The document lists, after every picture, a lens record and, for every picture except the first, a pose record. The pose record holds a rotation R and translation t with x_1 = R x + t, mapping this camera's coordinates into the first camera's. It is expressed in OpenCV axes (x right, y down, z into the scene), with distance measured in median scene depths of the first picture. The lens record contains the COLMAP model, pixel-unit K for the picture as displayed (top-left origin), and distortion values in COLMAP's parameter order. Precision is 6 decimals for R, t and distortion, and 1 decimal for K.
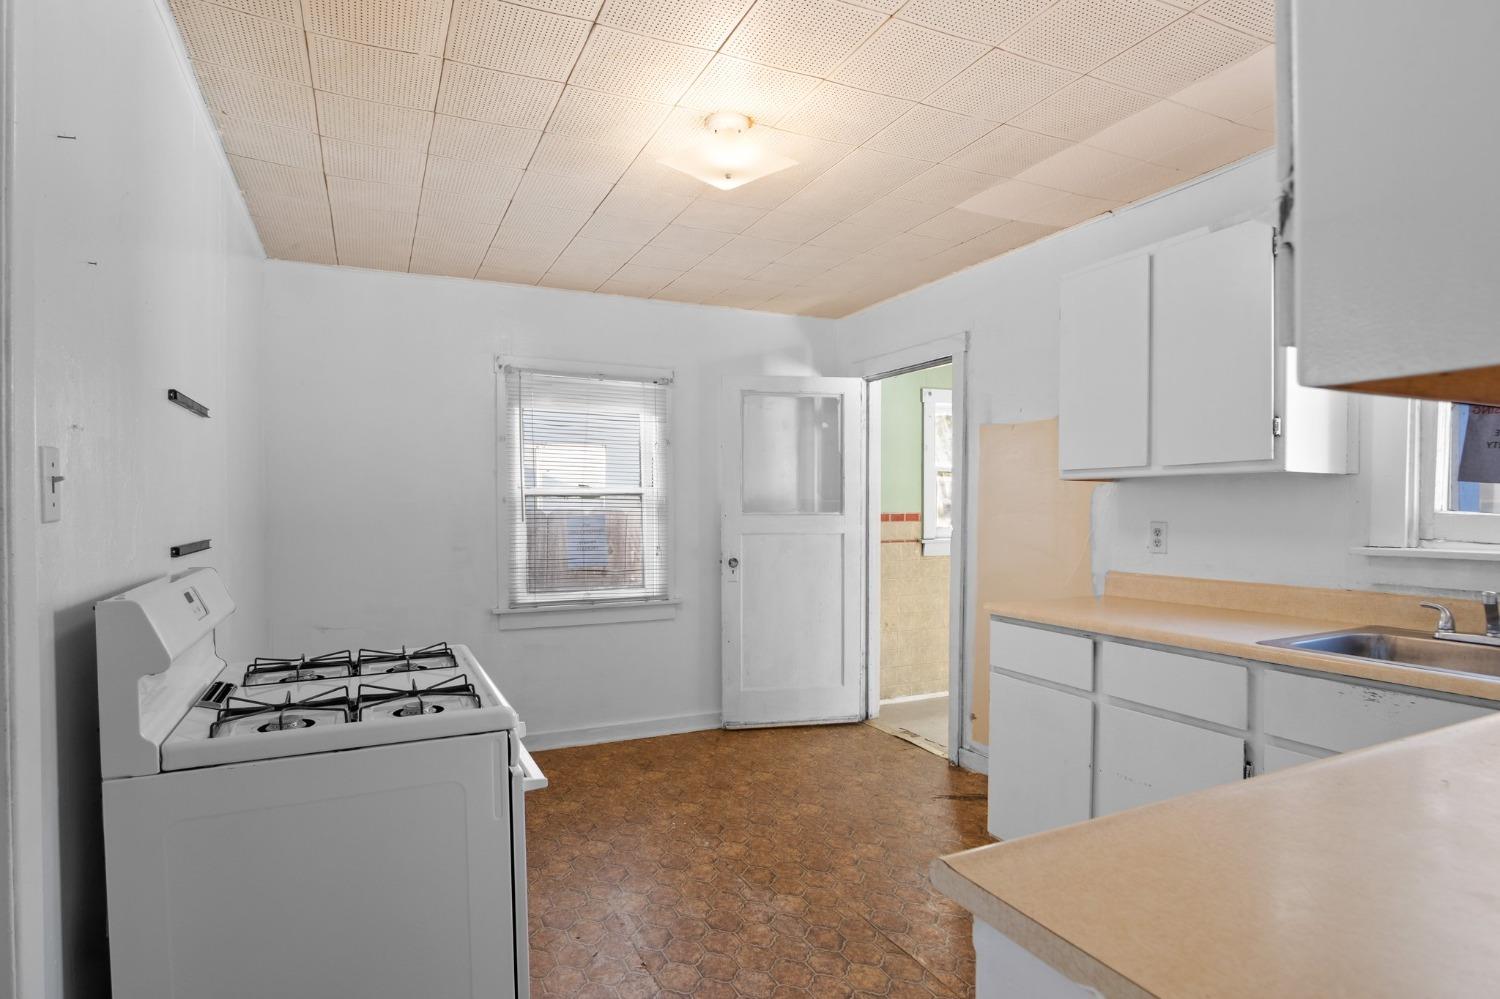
lens RADIAL K [[815.6, 0, 752.2], [0, 815.6, 511.2], [0, 0, 1]] dist [-0.030164, 0.002014]
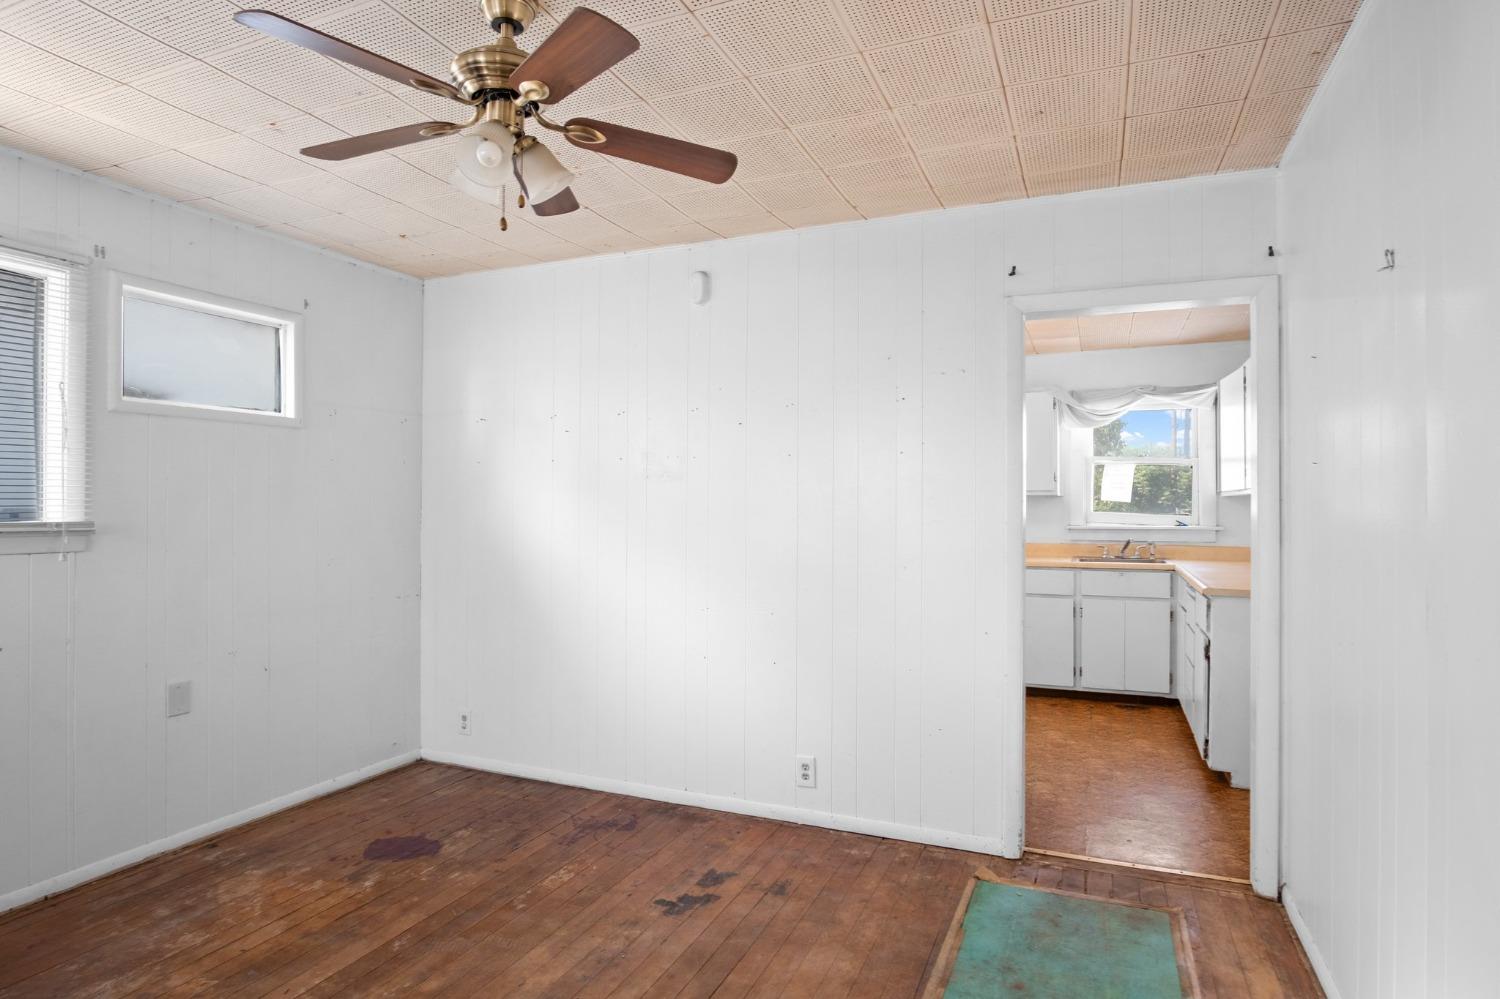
lens RADIAL K [[815.6, 0, 764.5], [0, 815.6, 490.2], [0, 0, 1]] dist [-0.030164, 0.002014]
pose [[0.734723, 0.019270, 0.678094, -0.848946], [0.000261, 0.999588, -0.028689, 0.003219], [-0.678367, 0.021255, 0.734415, -0.113033]]
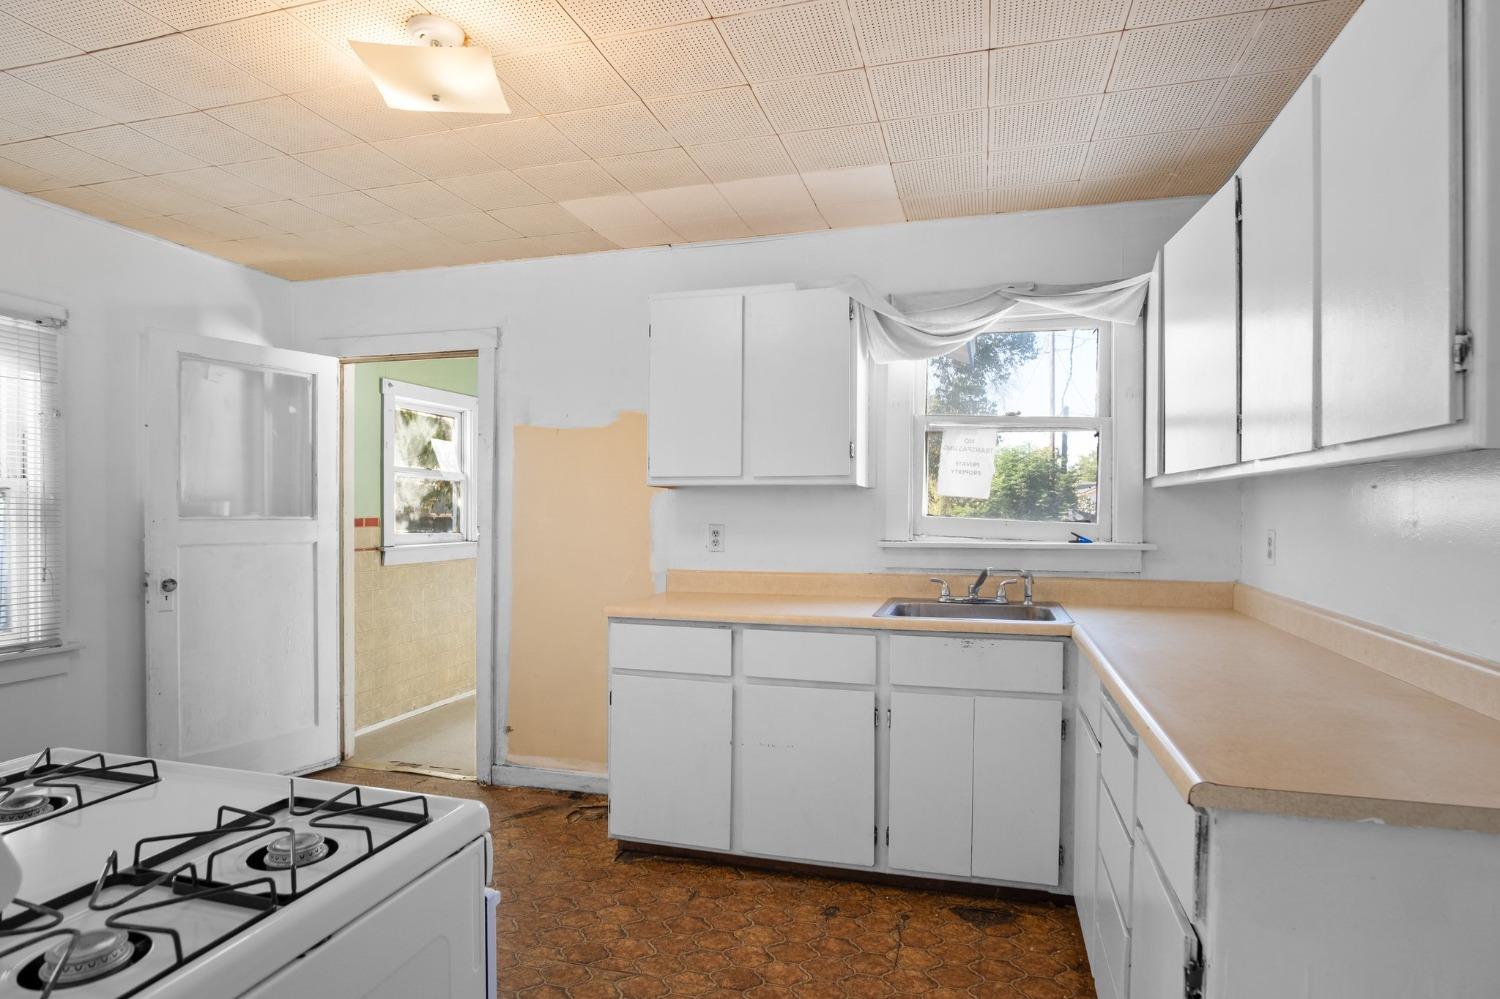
lens RADIAL K [[815.6, 0, 748.4], [0, 815.6, 507.7], [0, 0, 1]] dist [-0.030164, 0.002014]
pose [[0.653845, 0.007809, 0.756588, -0.229311], [-0.000222, 0.999949, -0.010129, 0.000581], [-0.756628, 0.006454, 0.653813, 0.132411]]
